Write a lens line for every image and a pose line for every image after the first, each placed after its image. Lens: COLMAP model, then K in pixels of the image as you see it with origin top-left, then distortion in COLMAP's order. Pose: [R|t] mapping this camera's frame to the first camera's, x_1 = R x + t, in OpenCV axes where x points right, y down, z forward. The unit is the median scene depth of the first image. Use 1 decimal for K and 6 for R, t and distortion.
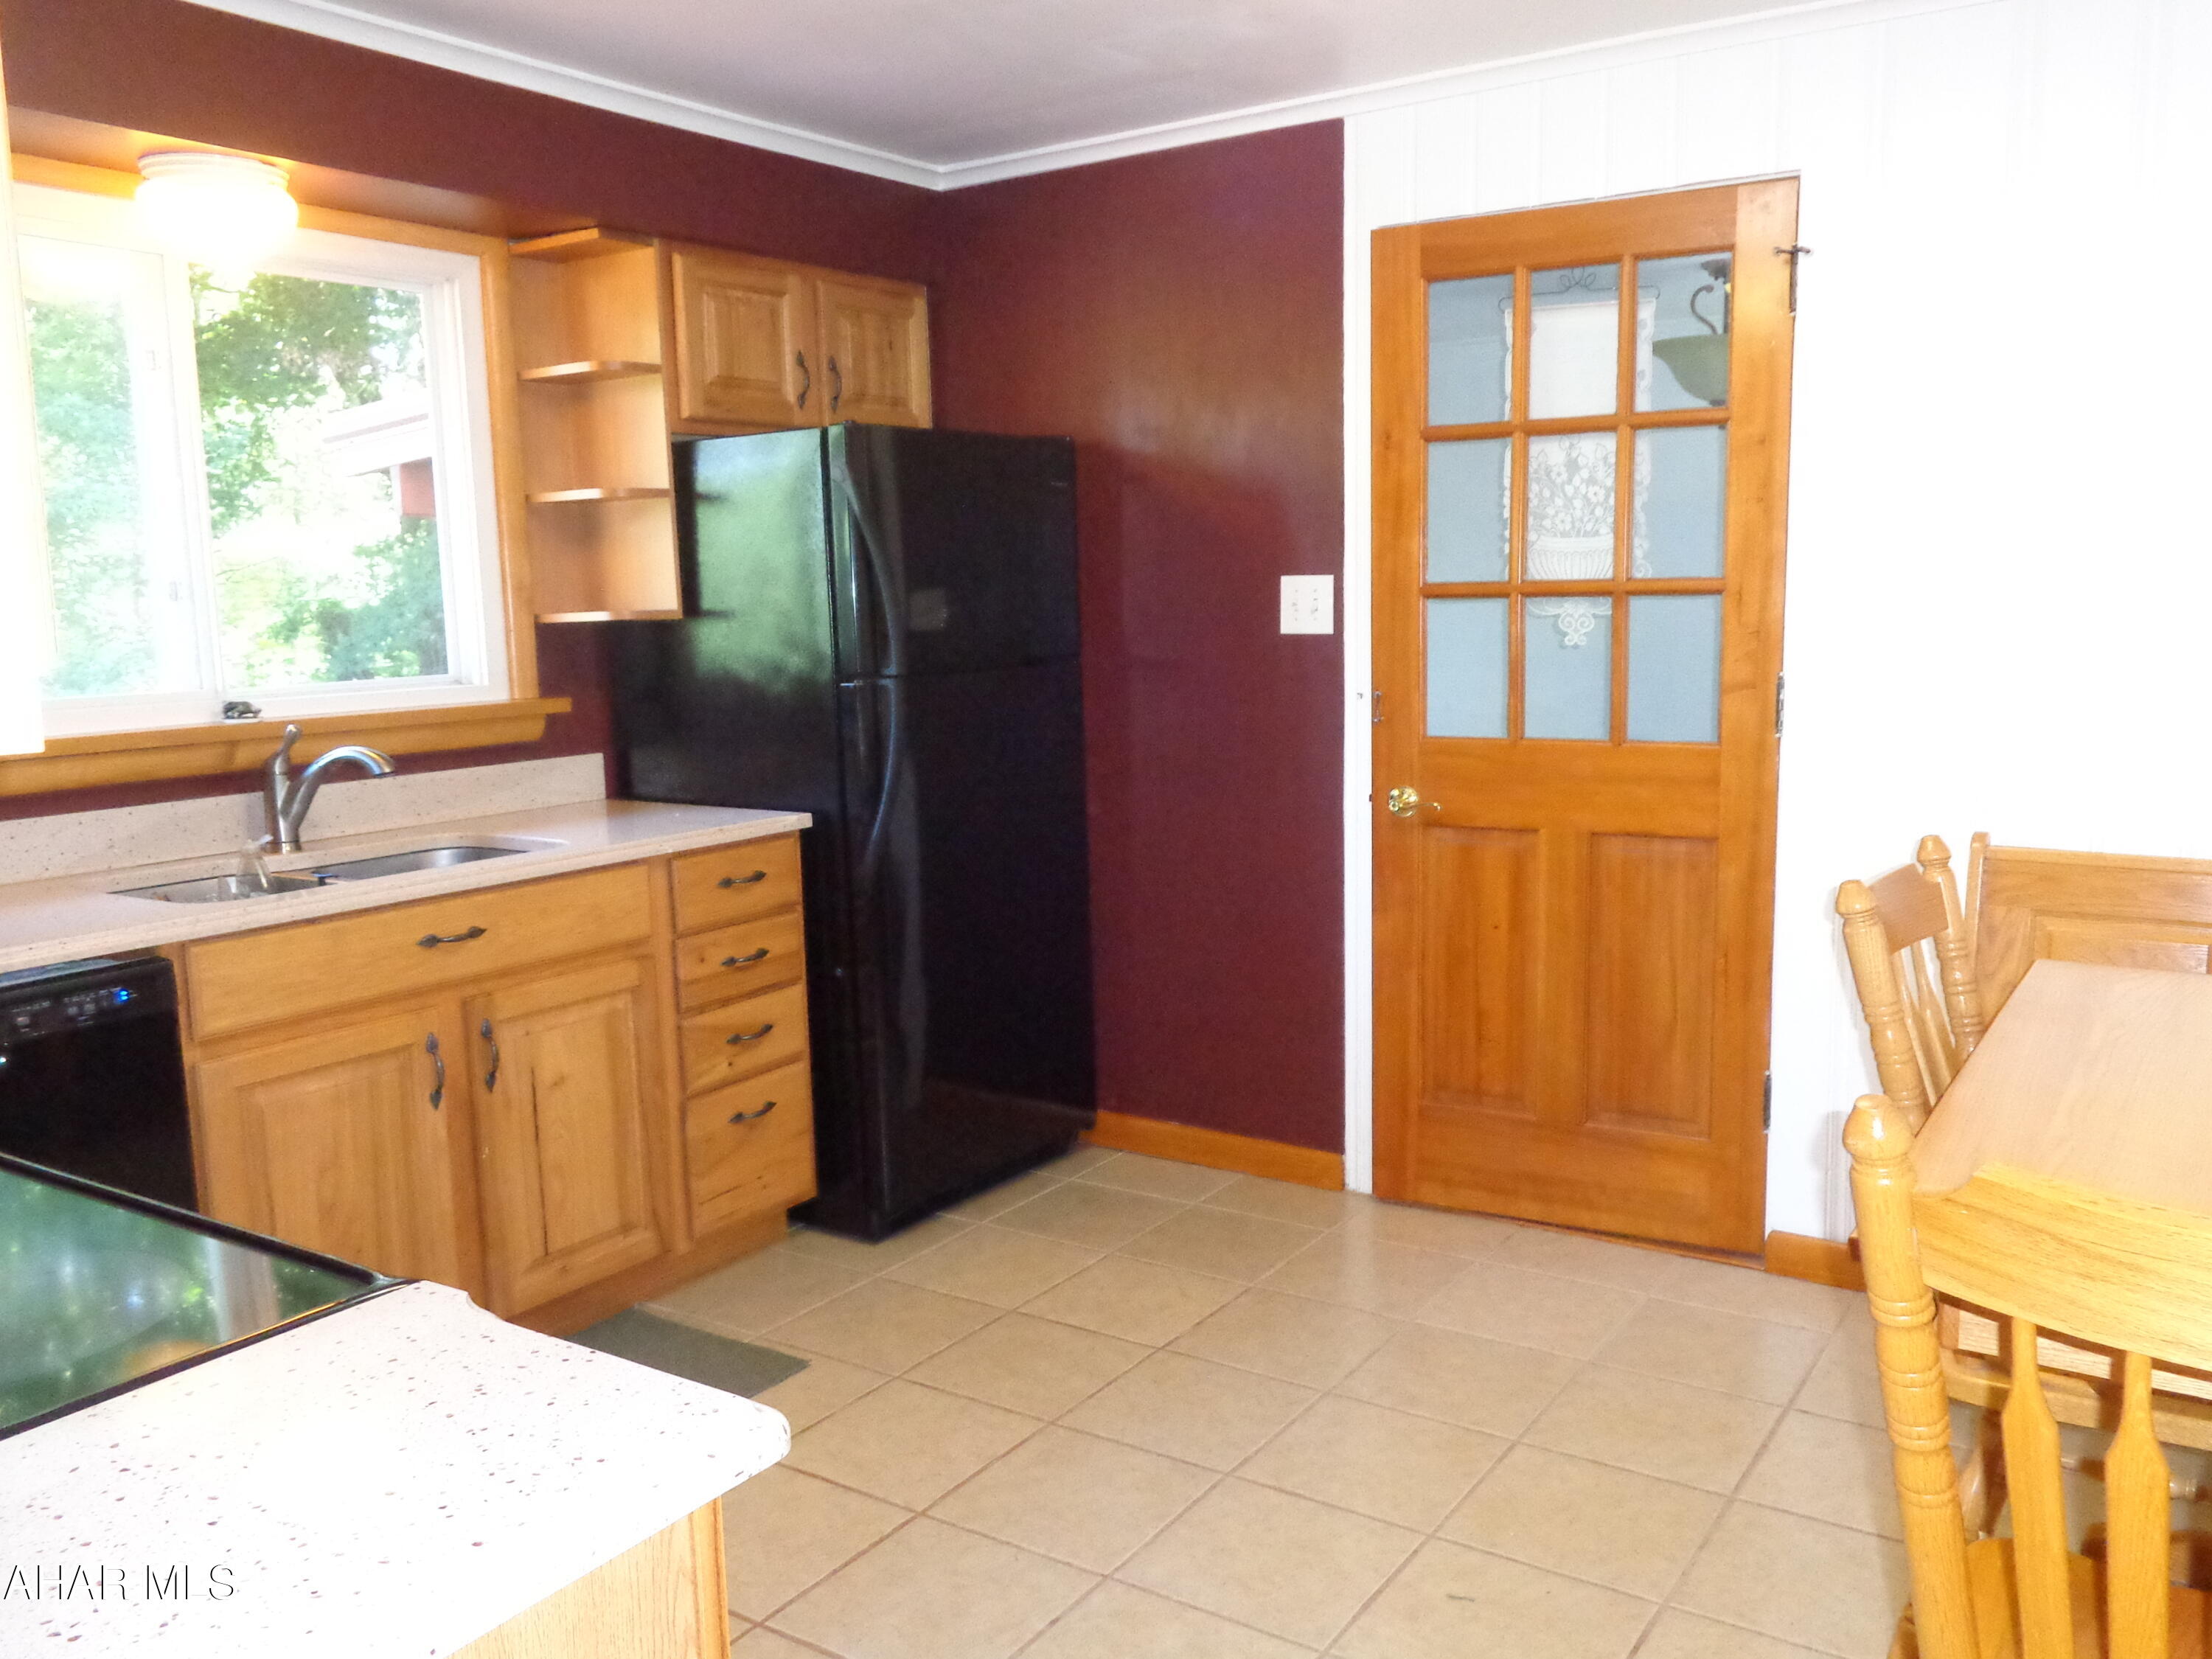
lens RADIAL K [[1788.6, 0, 1106.0], [0, 1788.6, 829.5], [0, 0, 1]] dist [0.007012, 0.002509]
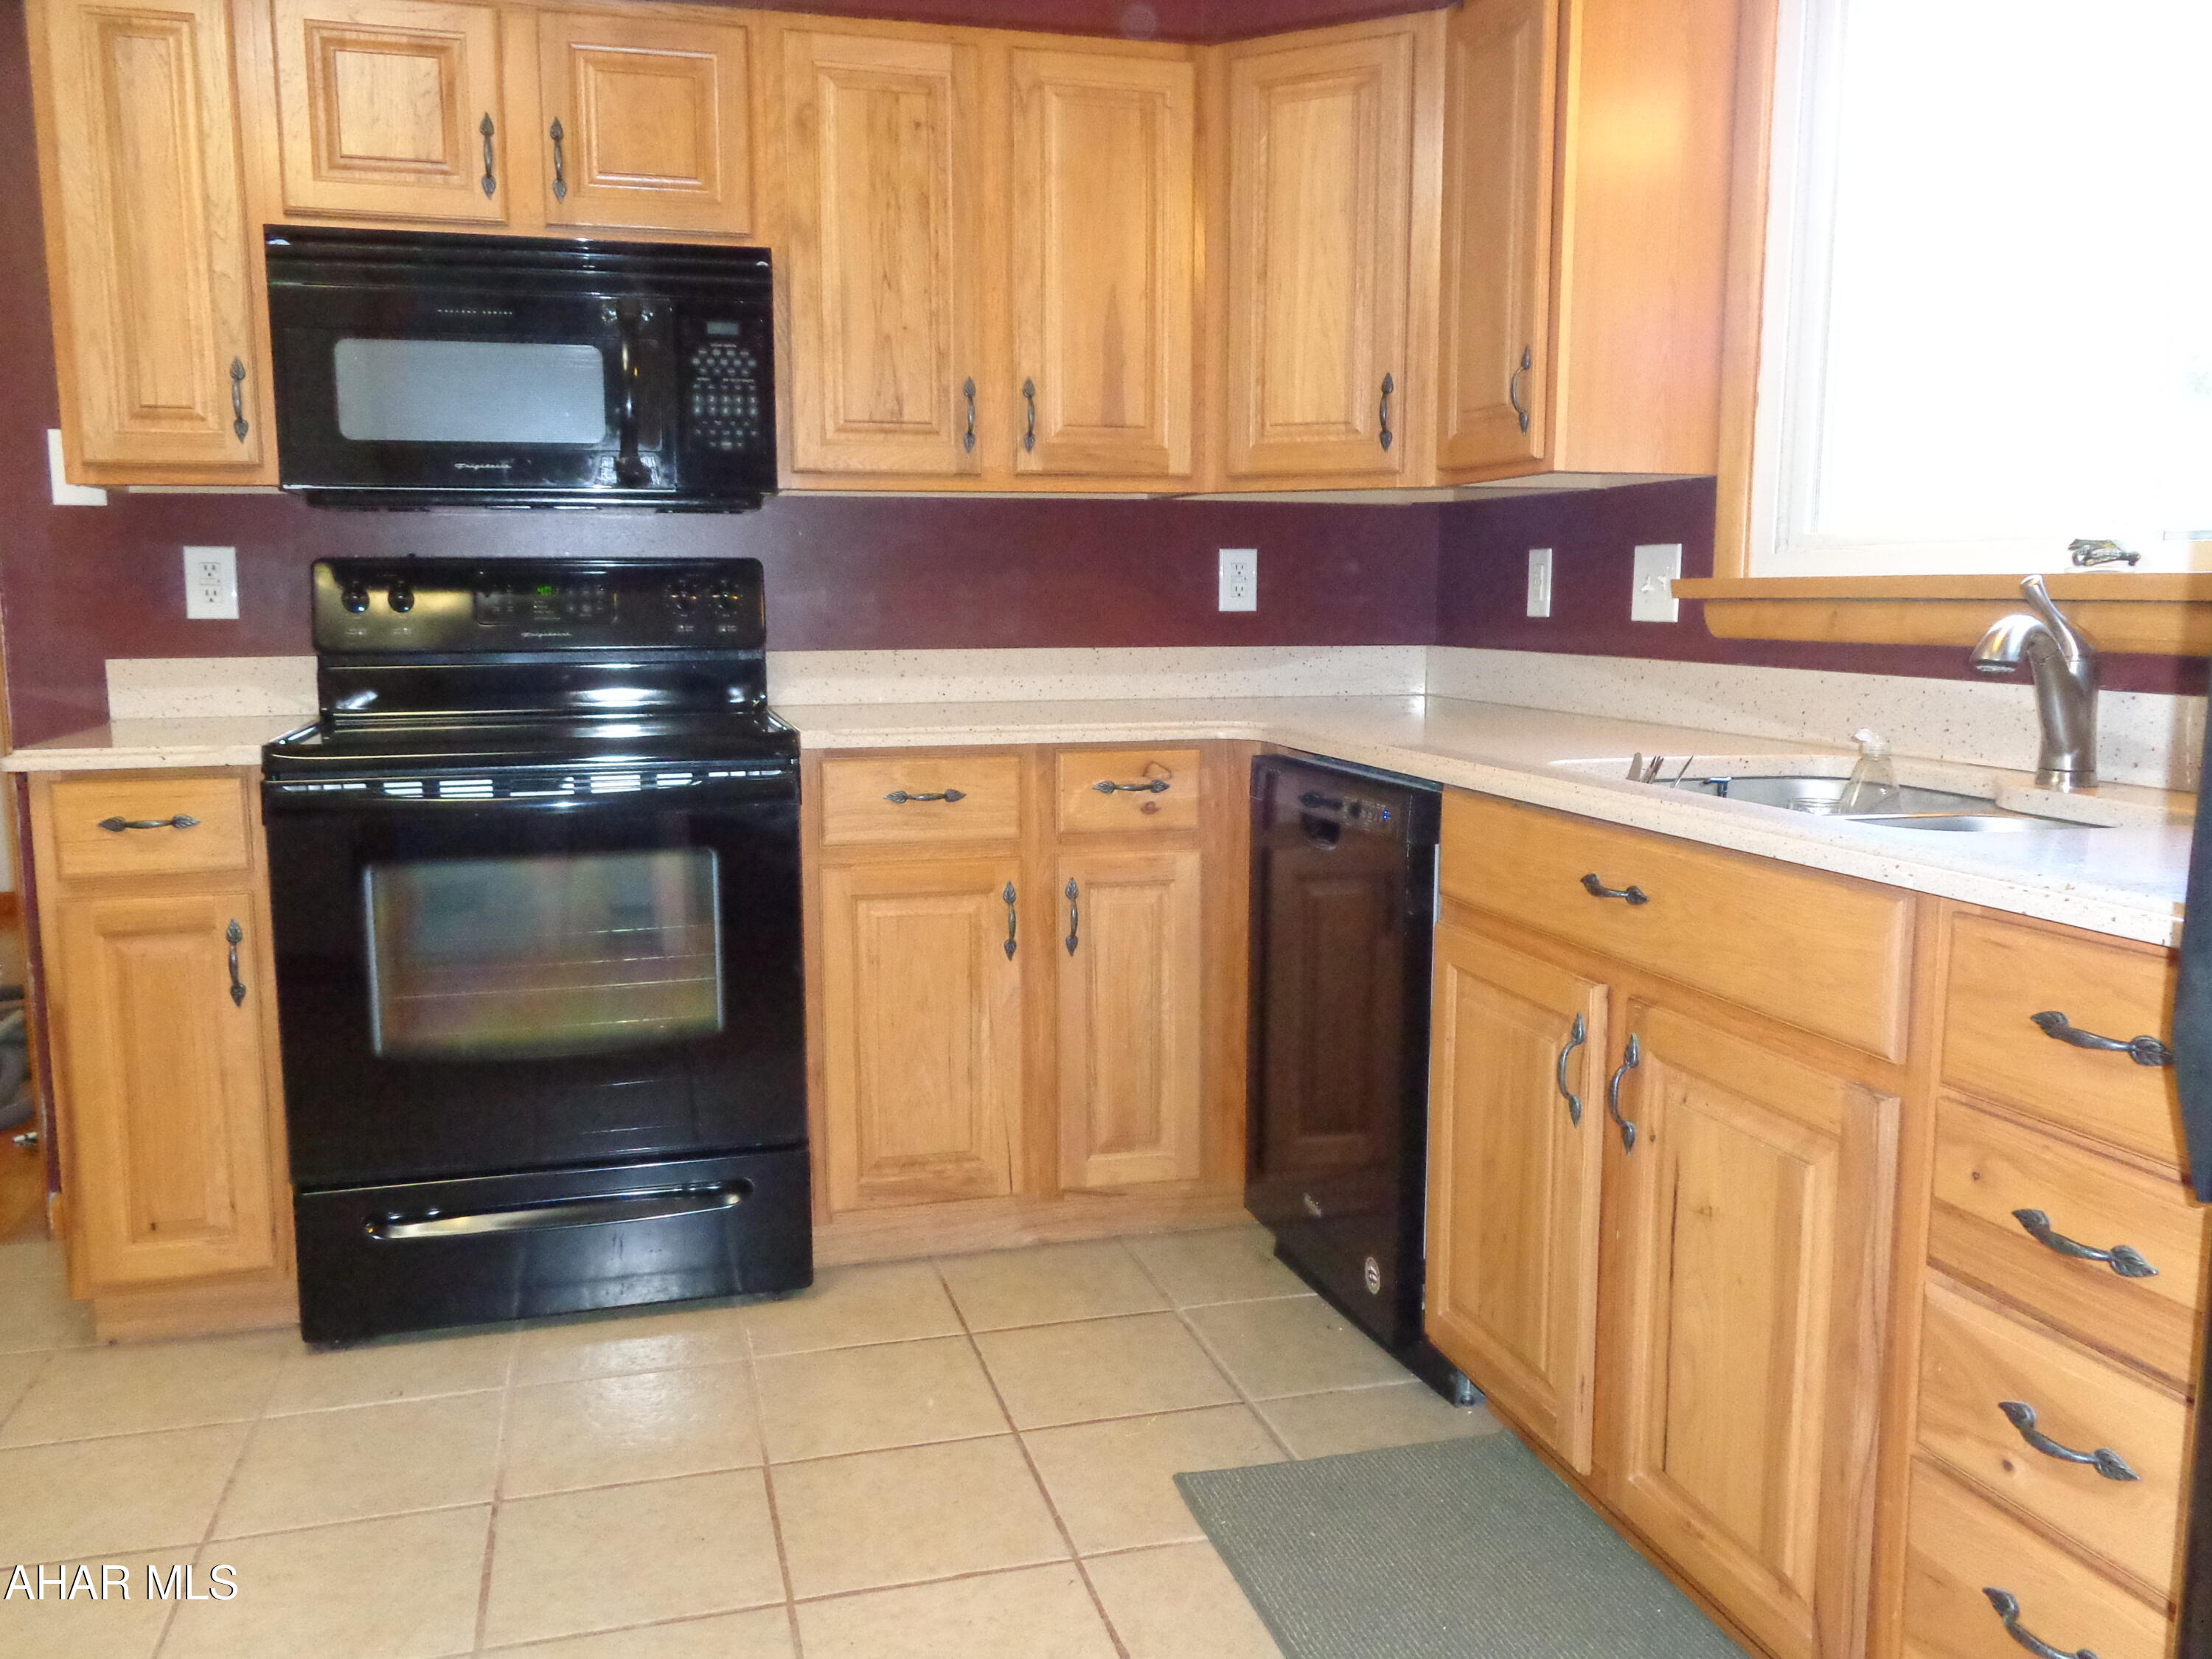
lens RADIAL K [[1788.6, 0, 1106.0], [0, 1788.6, 829.5], [0, 0, 1]] dist [0.007012, 0.002509]
pose [[-0.652746, 0.125388, -0.747128, 0.217337], [-0.088017, 0.966977, 0.239183, -0.091047], [0.752447, 0.221886, -0.620154, 1.119449]]
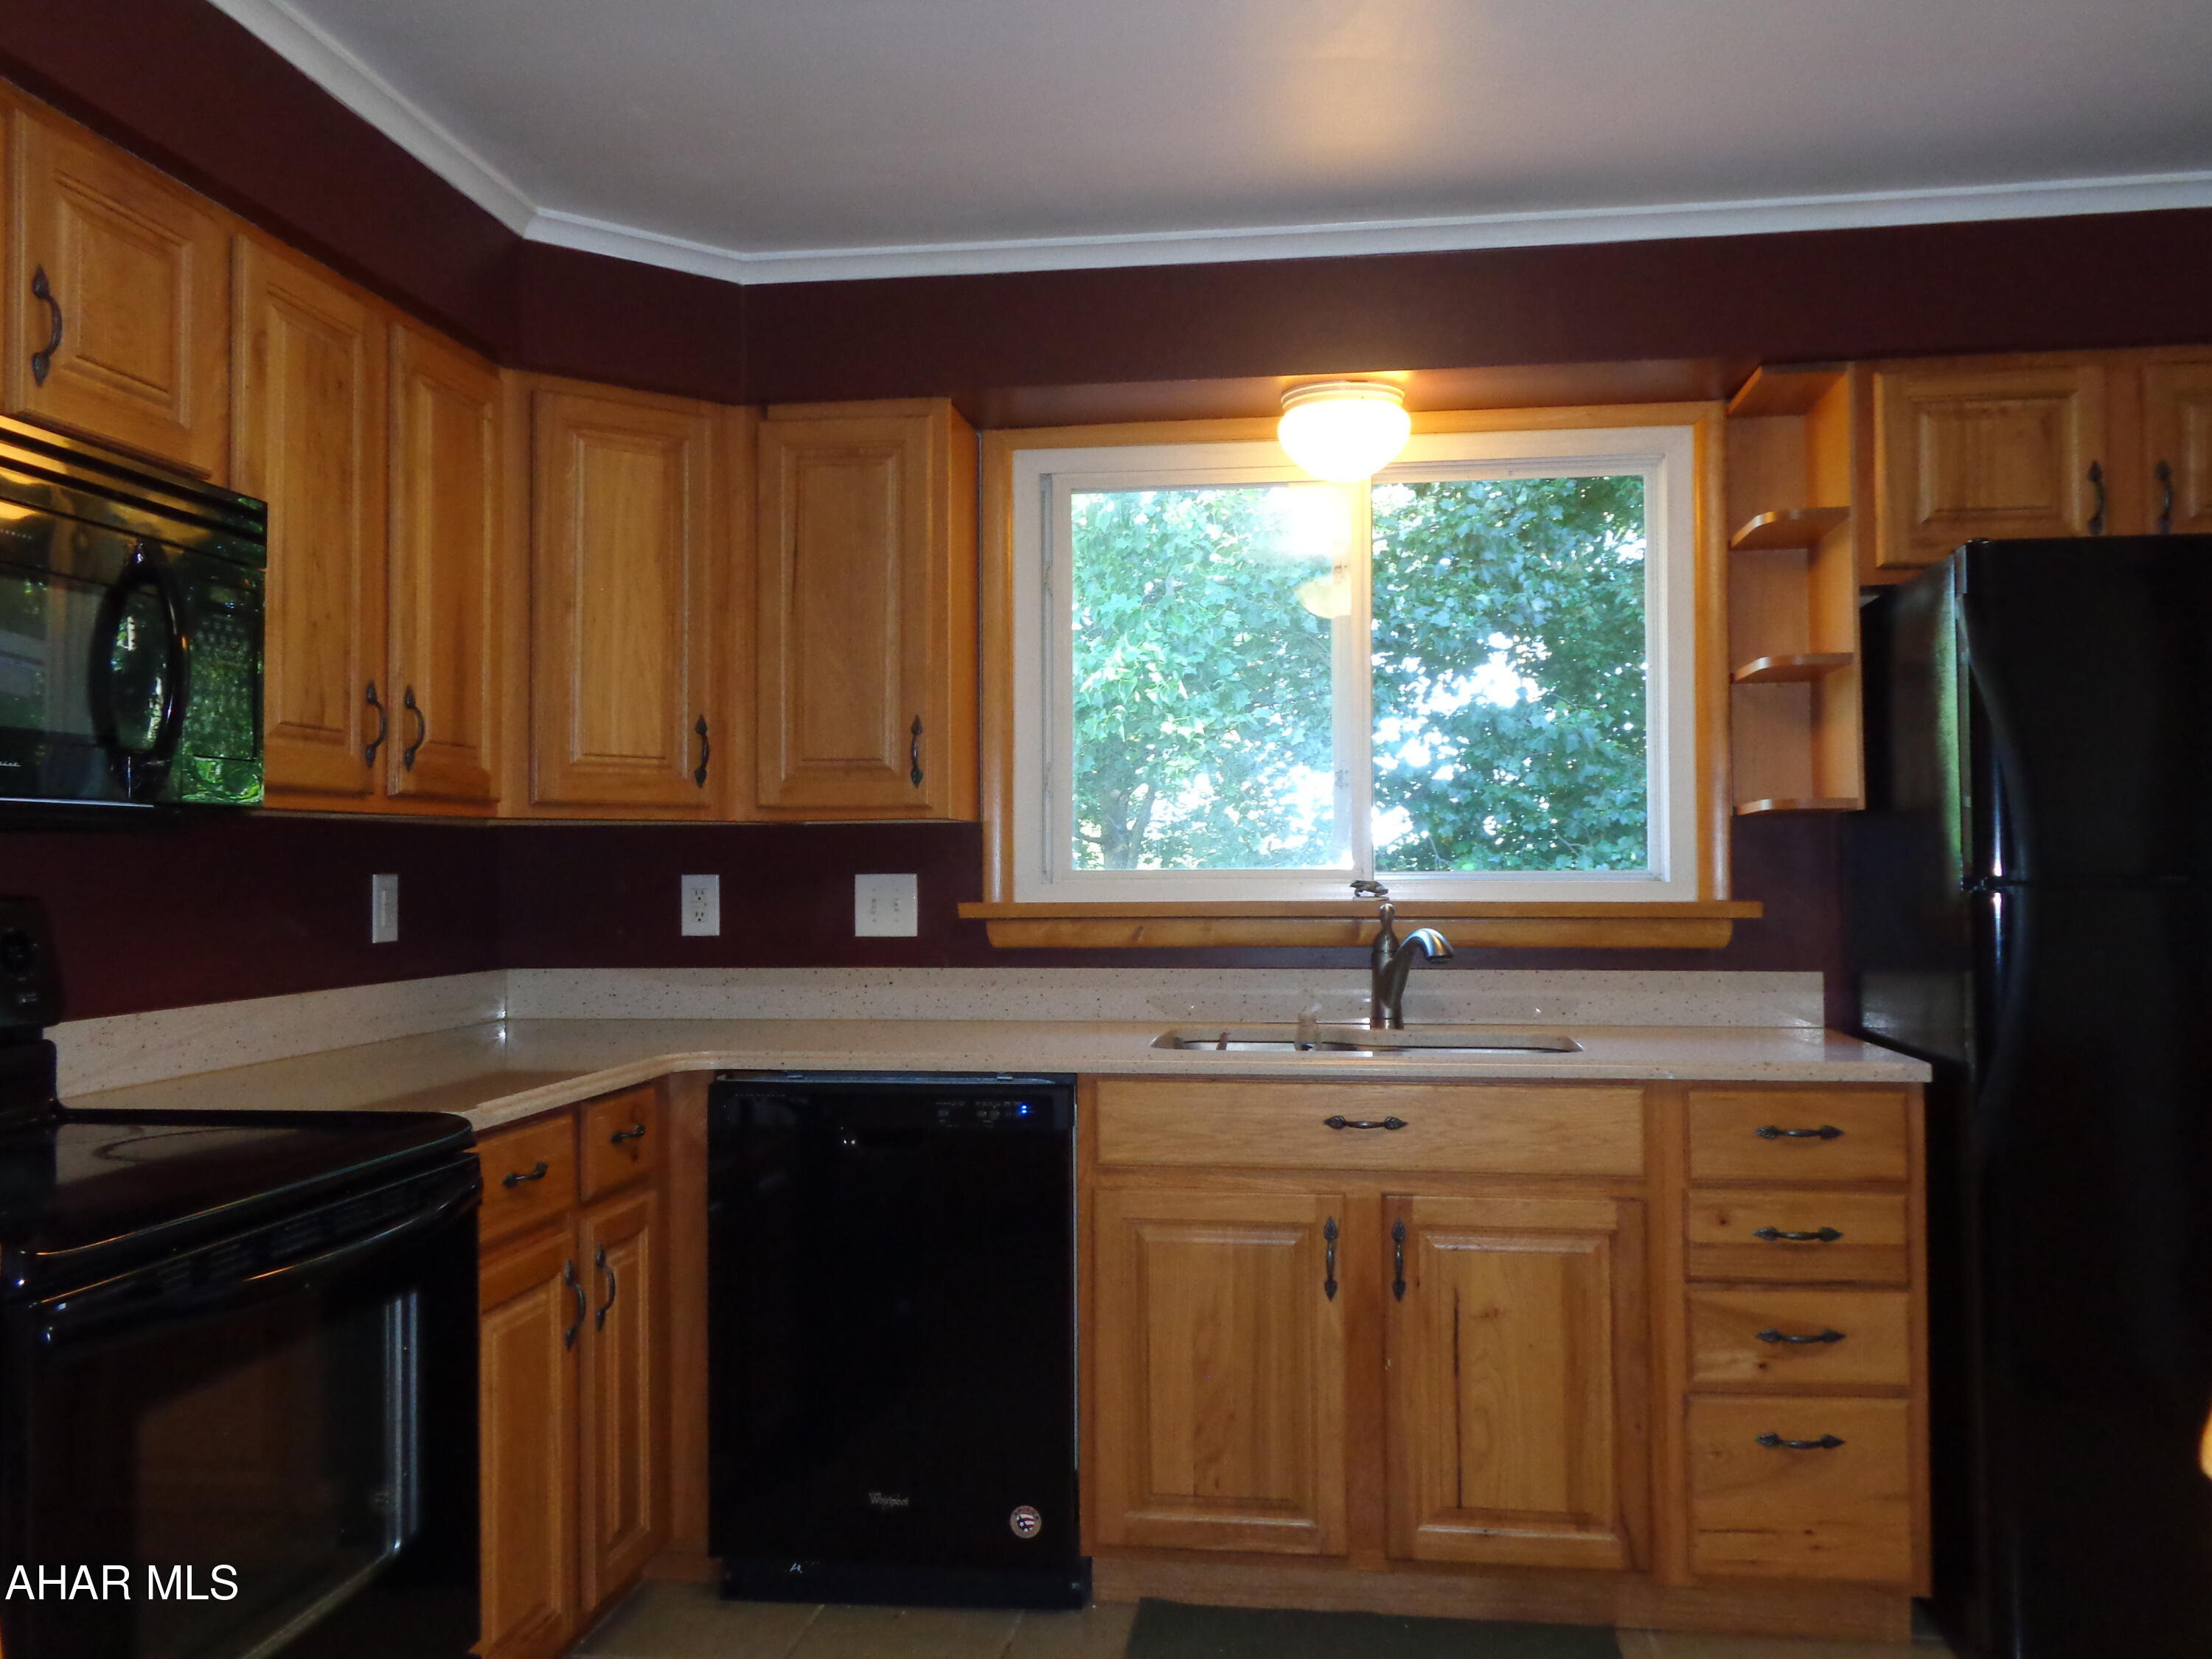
lens RADIAL K [[1754.0, 0, 1137.1], [0, 1754.0, 817.9], [0, 0, 1]] dist [0.006479, -0.002942]
pose [[0.438729, -0.004101, -0.898610, 0.379991], [-0.127533, 0.989584, -0.066781, -0.021015], [0.889524, 0.143901, 0.433636, 0.408812]]
